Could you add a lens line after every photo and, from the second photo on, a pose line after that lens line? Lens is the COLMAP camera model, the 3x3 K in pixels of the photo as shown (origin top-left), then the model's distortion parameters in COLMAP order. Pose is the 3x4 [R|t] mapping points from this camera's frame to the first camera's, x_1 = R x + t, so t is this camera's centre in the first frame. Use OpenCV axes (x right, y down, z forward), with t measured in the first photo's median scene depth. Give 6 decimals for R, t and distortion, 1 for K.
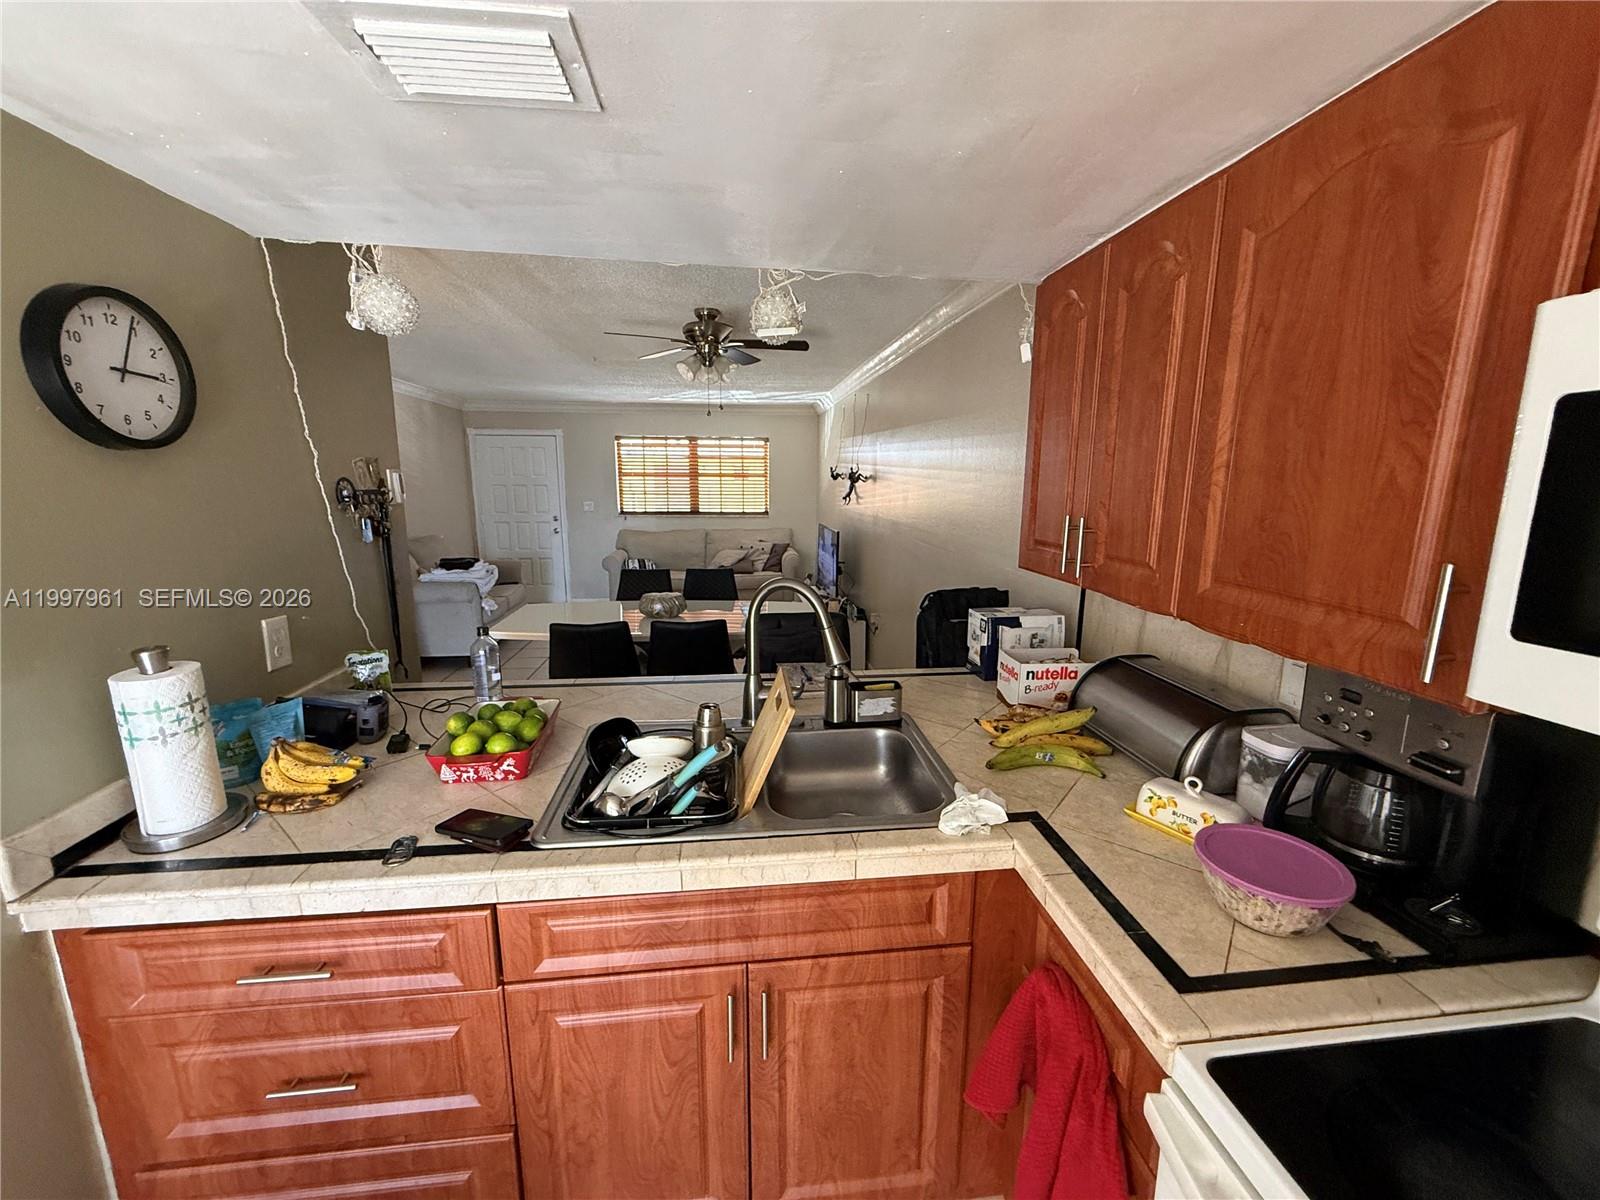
lens RADIAL K [[637.7, 0, 797.0], [0, 637.7, 599.3], [0, 0, 1]] dist [0.000851, -0.001011]
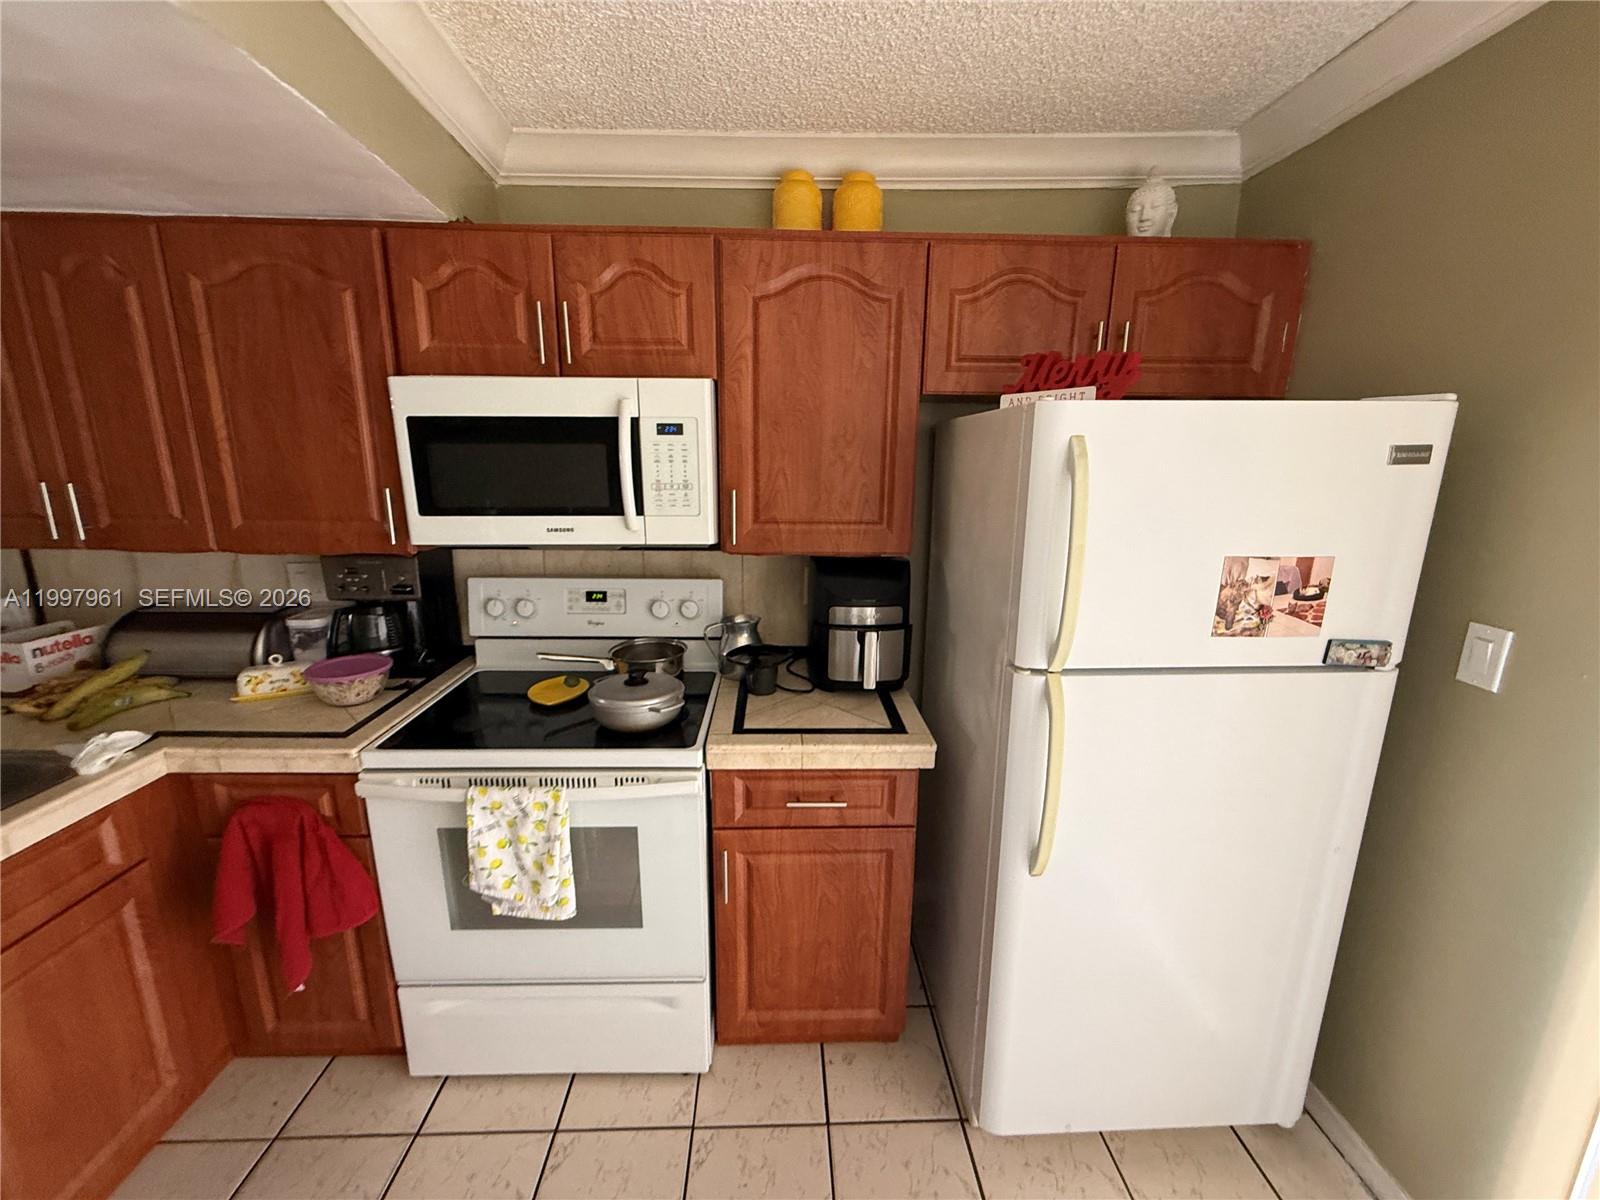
lens RADIAL K [[637.7, 0, 794.5], [0, 637.7, 598.0], [0, 0, 1]] dist [0.000851, -0.001011]
pose [[0.085706, -0.220754, 0.971556, -0.670297], [0.175353, 0.963265, 0.203402, 0.066210], [-0.980768, 0.152933, 0.121267, -0.367433]]
